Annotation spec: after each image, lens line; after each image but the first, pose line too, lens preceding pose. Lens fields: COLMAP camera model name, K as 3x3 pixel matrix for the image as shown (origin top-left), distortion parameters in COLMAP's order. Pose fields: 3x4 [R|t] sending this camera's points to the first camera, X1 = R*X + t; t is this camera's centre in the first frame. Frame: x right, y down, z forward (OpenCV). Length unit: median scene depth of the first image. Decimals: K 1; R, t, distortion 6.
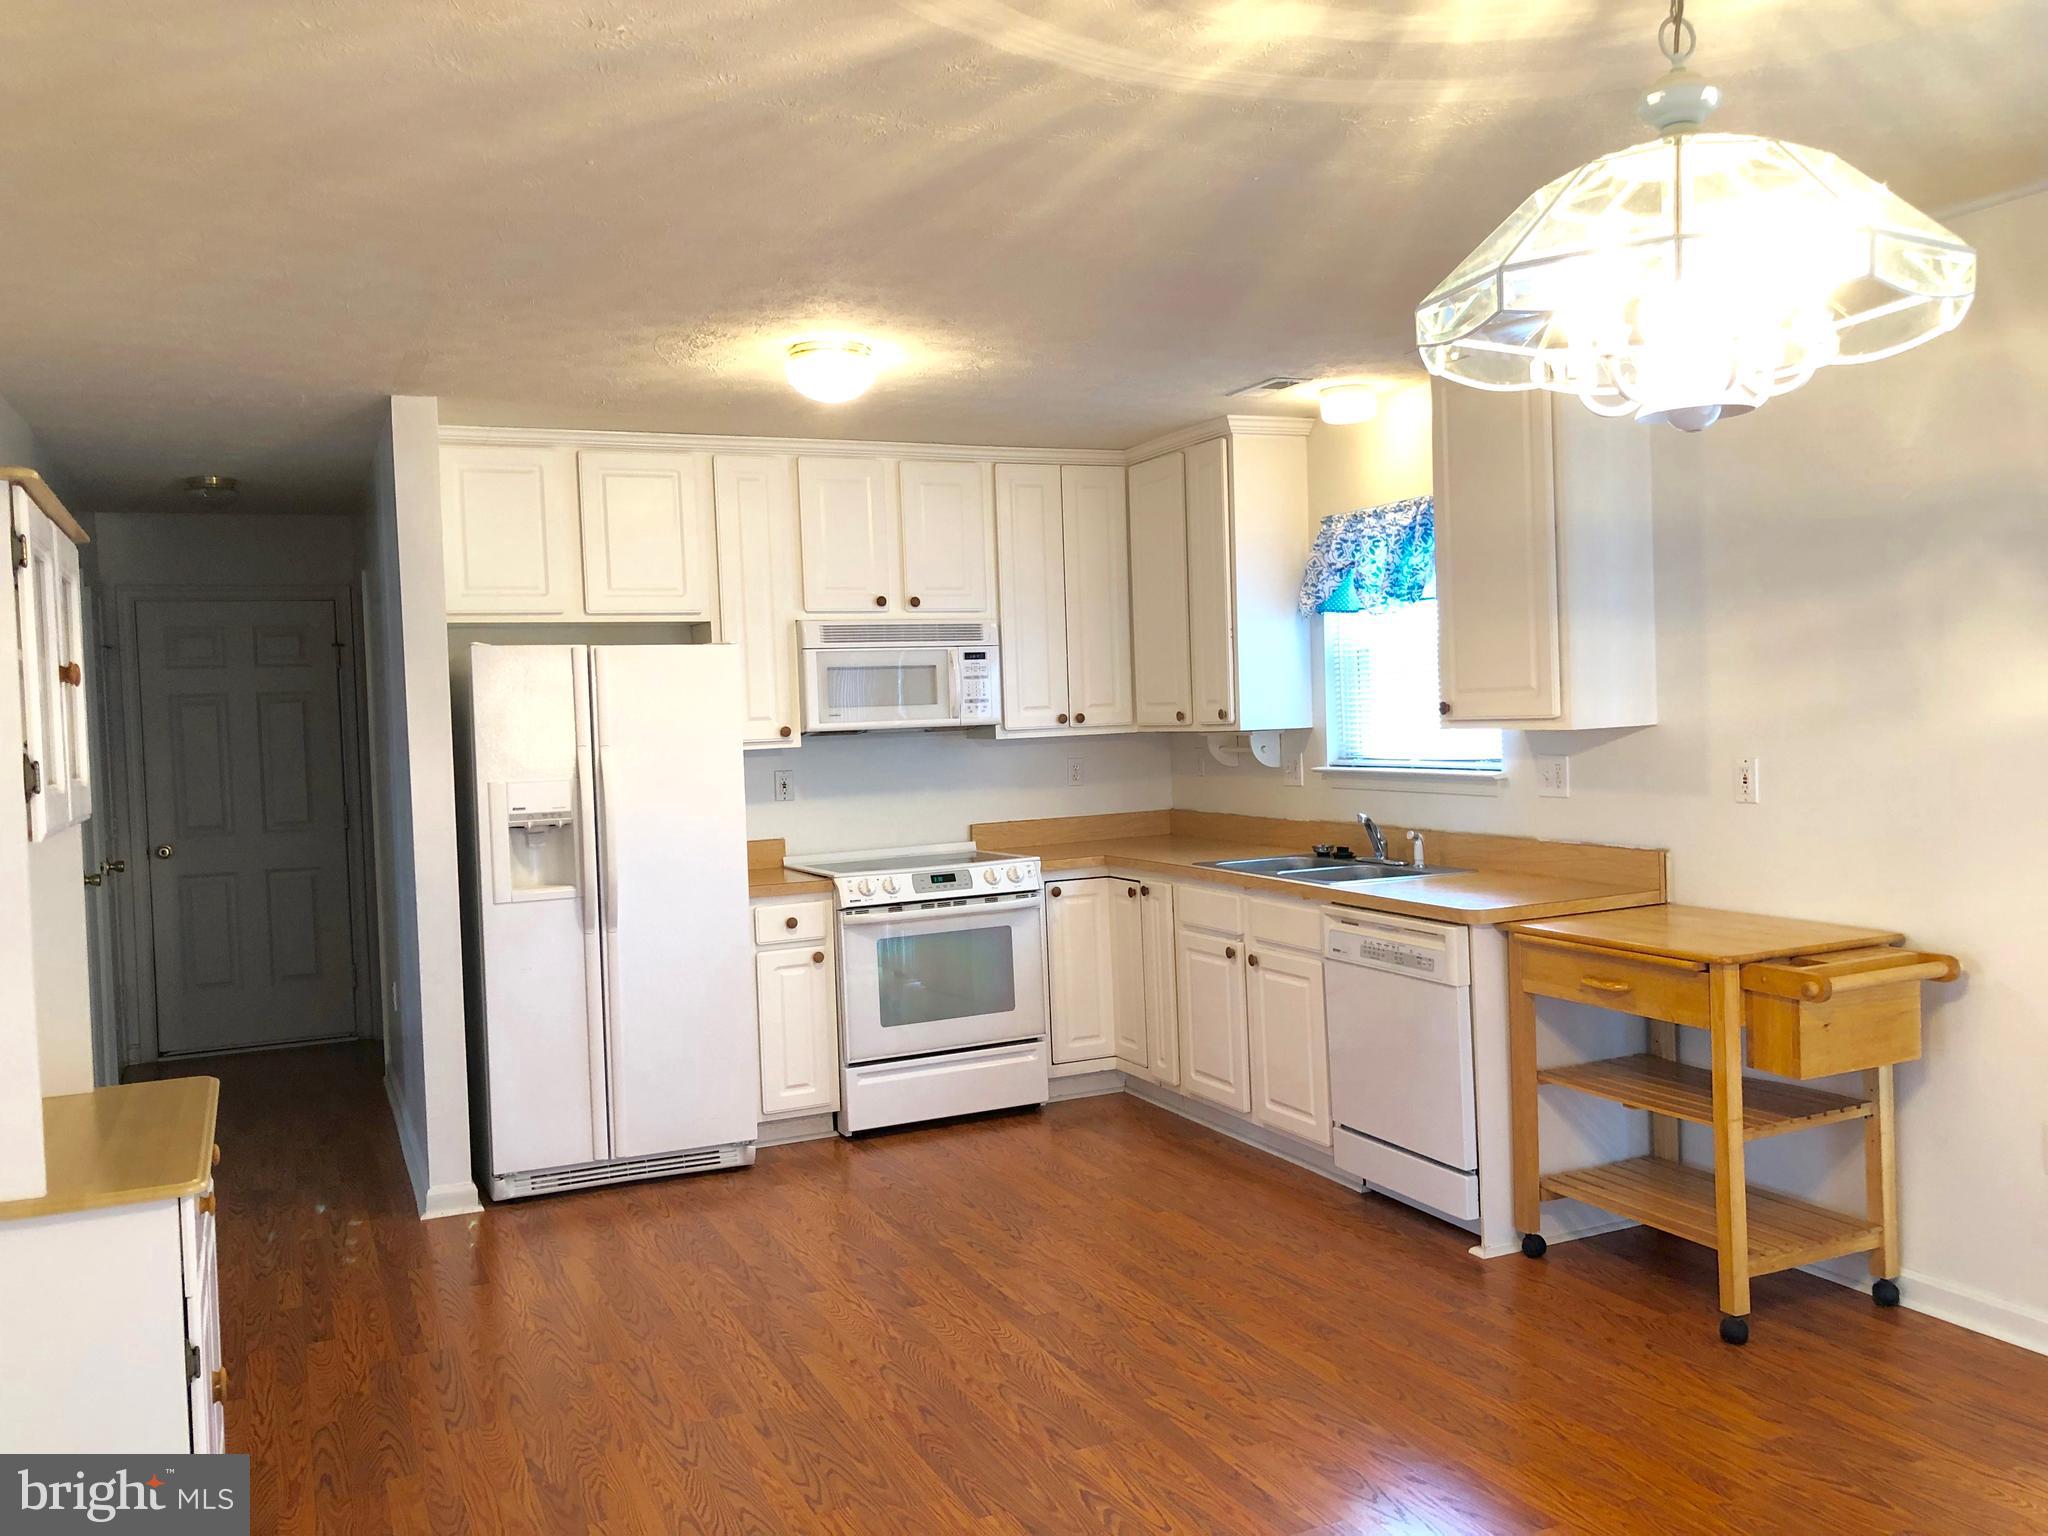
lens RADIAL K [[1689.1, 0, 1036.6], [0, 1689.1, 766.1], [0, 0, 1]] dist [0.039575, -0.038534]
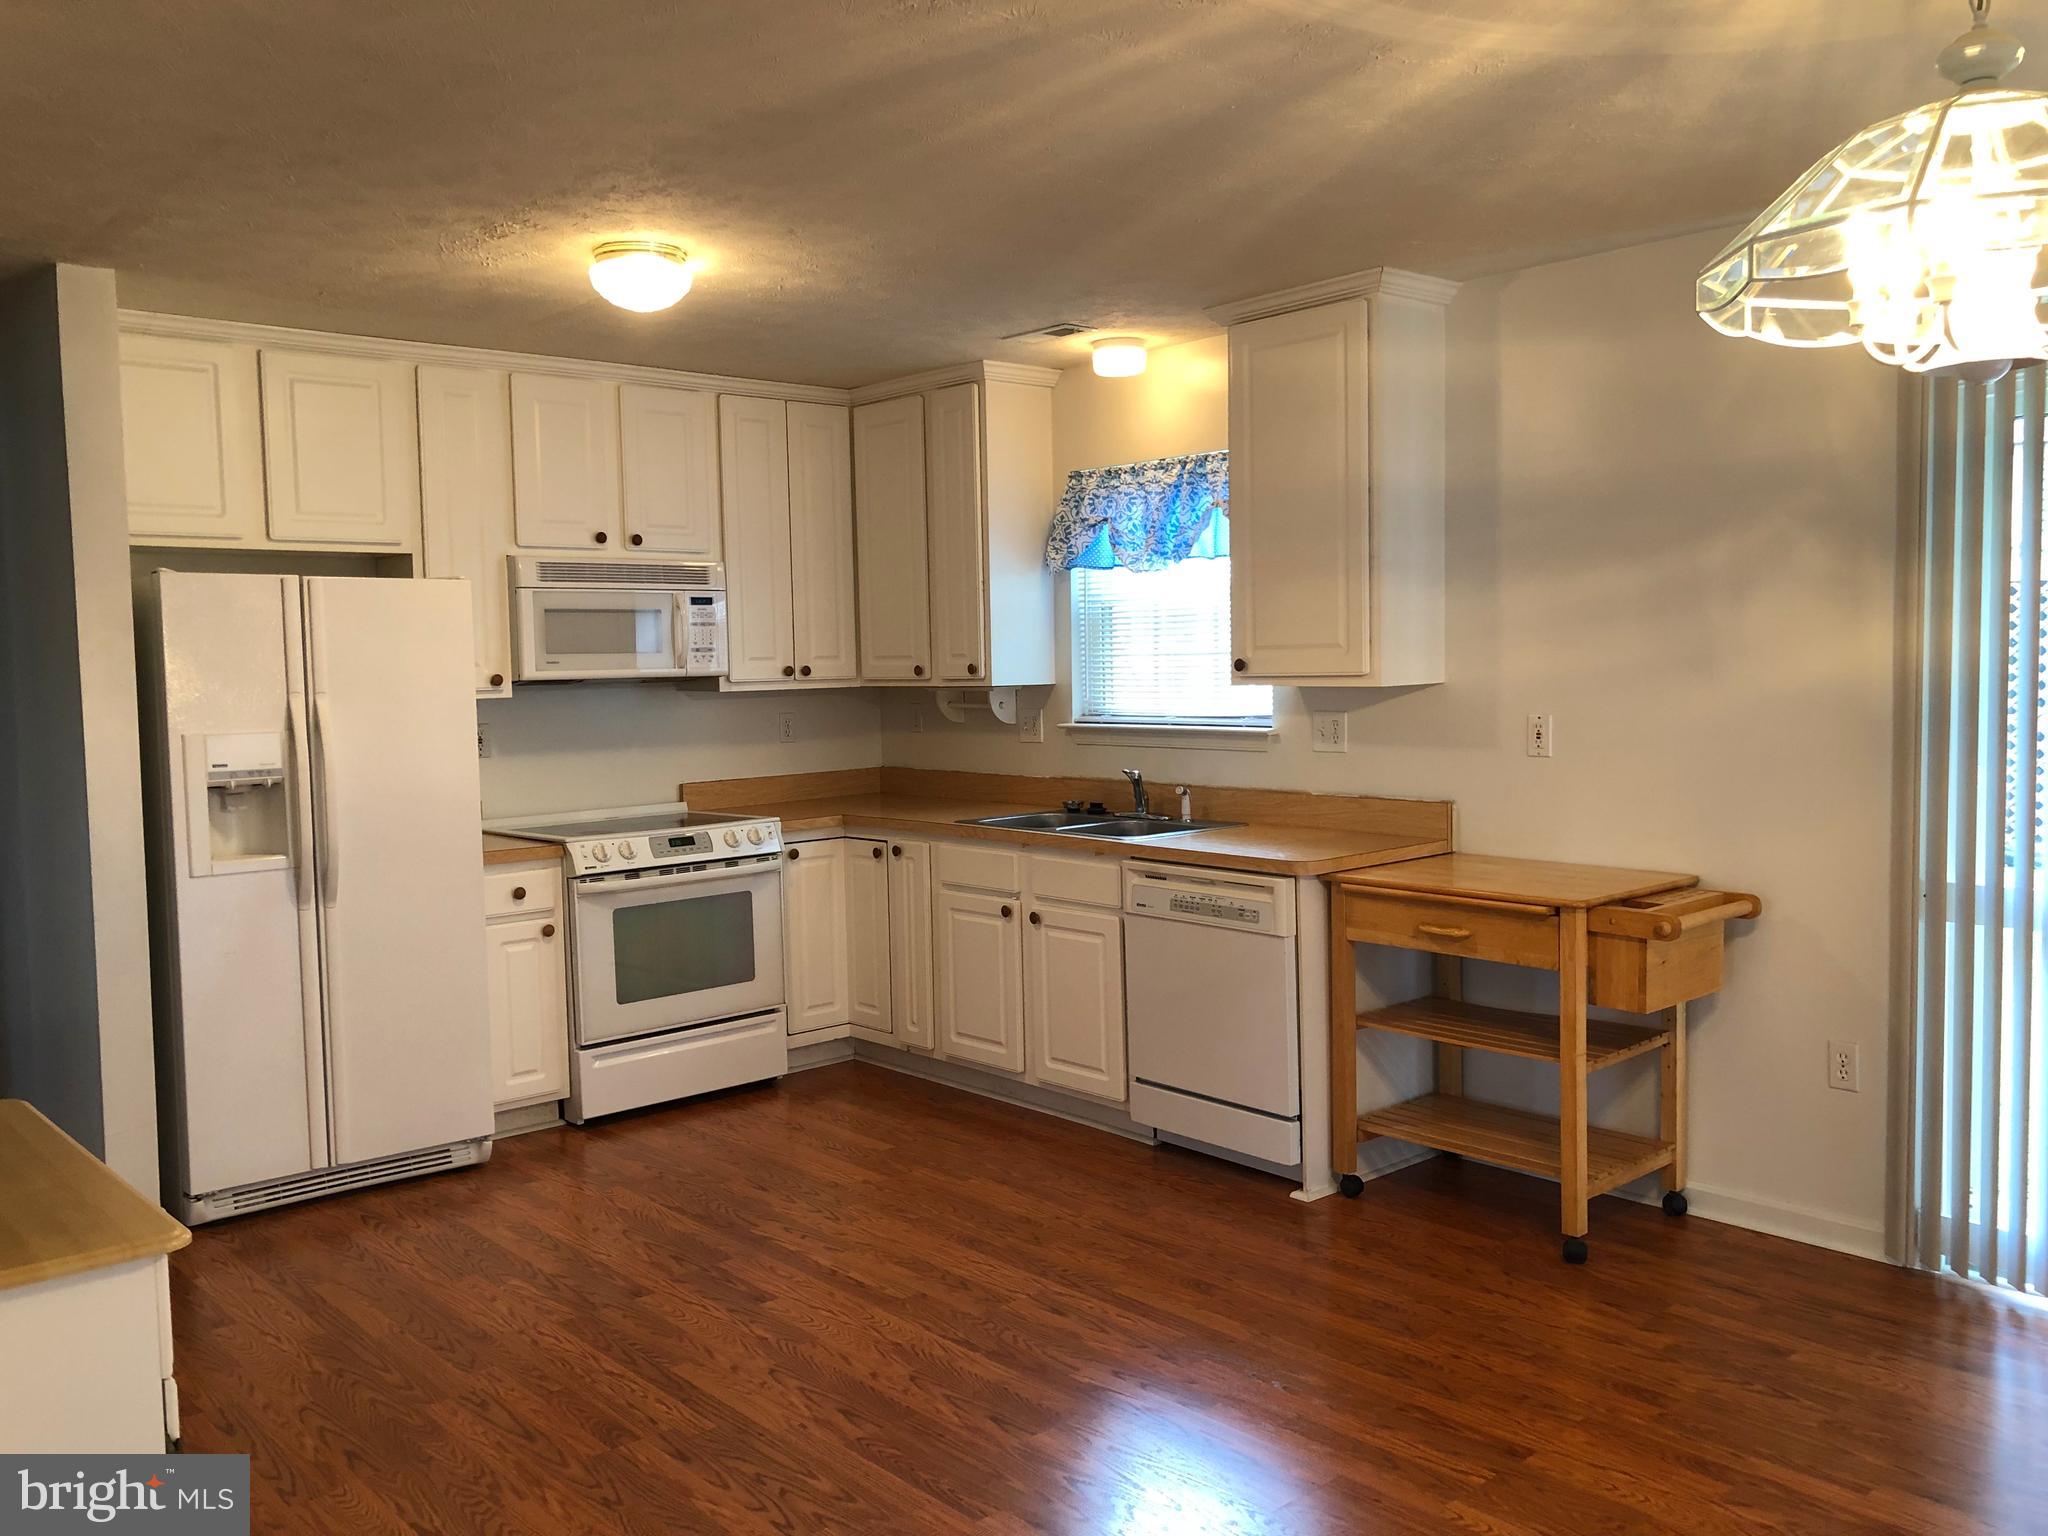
lens RADIAL K [[1689.1, 0, 1030.5], [0, 1689.1, 767.5], [0, 0, 1]] dist [0.039575, -0.038534]
pose [[0.956001, -0.001922, 0.293357, -0.165574], [-0.004988, 0.999728, 0.022804, 0.004687], [-0.293321, -0.023264, 0.955731, 0.064949]]
